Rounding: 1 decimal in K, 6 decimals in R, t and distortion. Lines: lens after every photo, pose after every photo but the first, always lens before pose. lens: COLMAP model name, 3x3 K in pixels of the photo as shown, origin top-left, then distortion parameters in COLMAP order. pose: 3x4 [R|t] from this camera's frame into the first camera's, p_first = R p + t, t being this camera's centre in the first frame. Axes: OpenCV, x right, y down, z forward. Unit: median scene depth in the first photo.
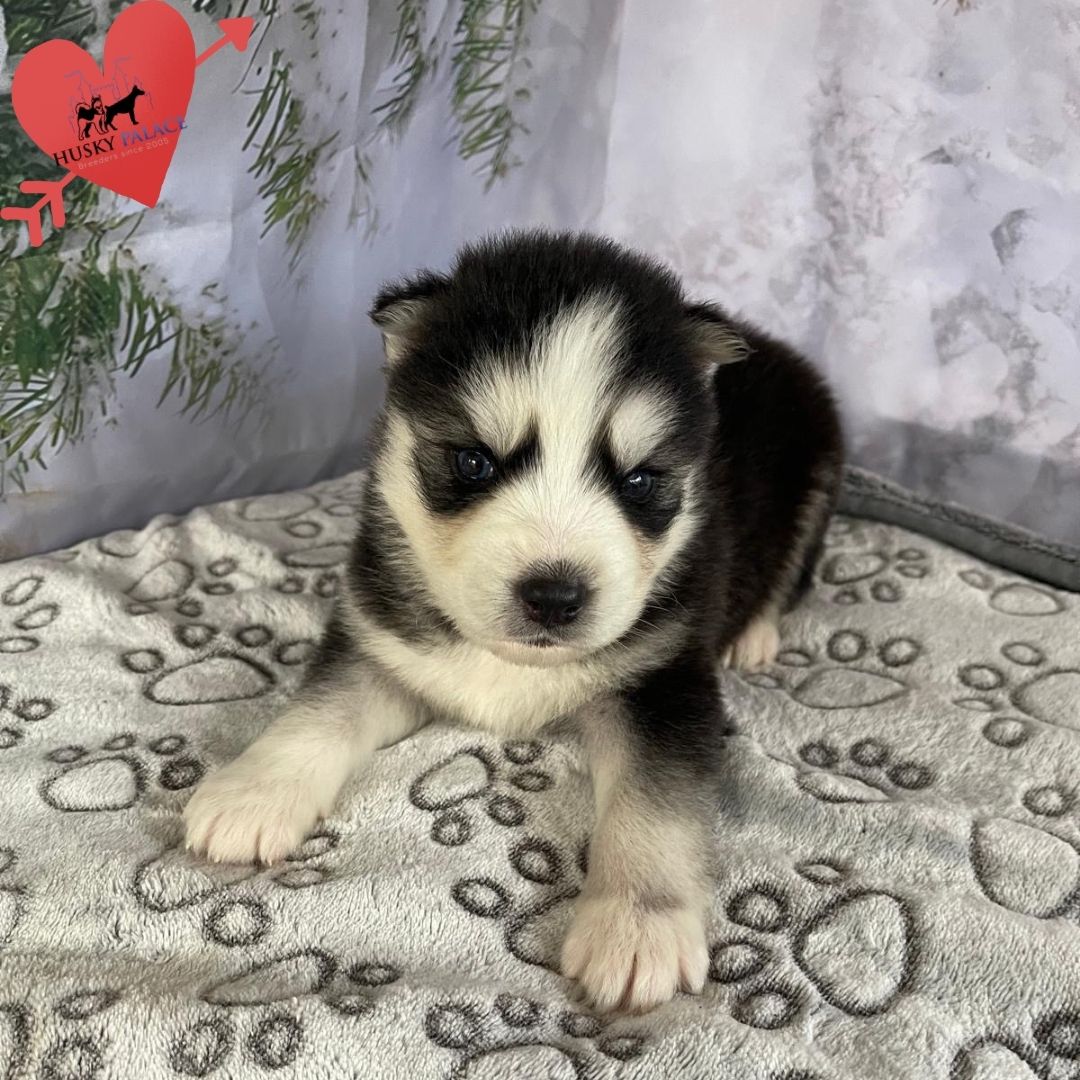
lens RADIAL K [[1100.0, 0, 519.9], [0, 1100.0, 546.0], [0, 0, 1]] dist [0.000265, -0.003771]
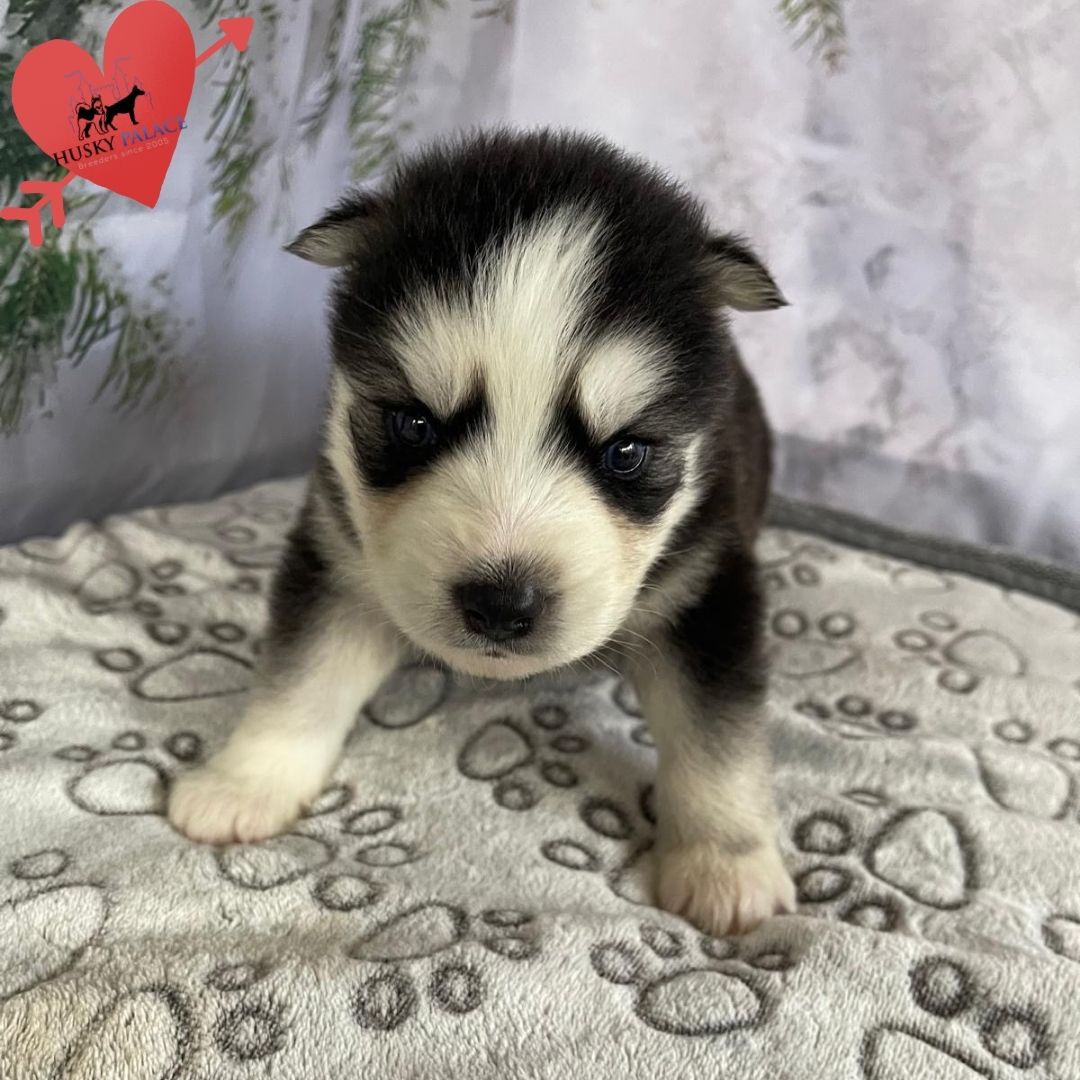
lens RADIAL K [[1085.5, 0, 538.1], [0, 1085.5, 520.5], [0, 0, 1]] dist [0.003291, -0.071816]
pose [[0.967157, -0.011679, 0.253911, -0.226583], [0.032560, 0.996406, -0.078193, 0.069435], [-0.252086, 0.083893, 0.964062, 0.018102]]
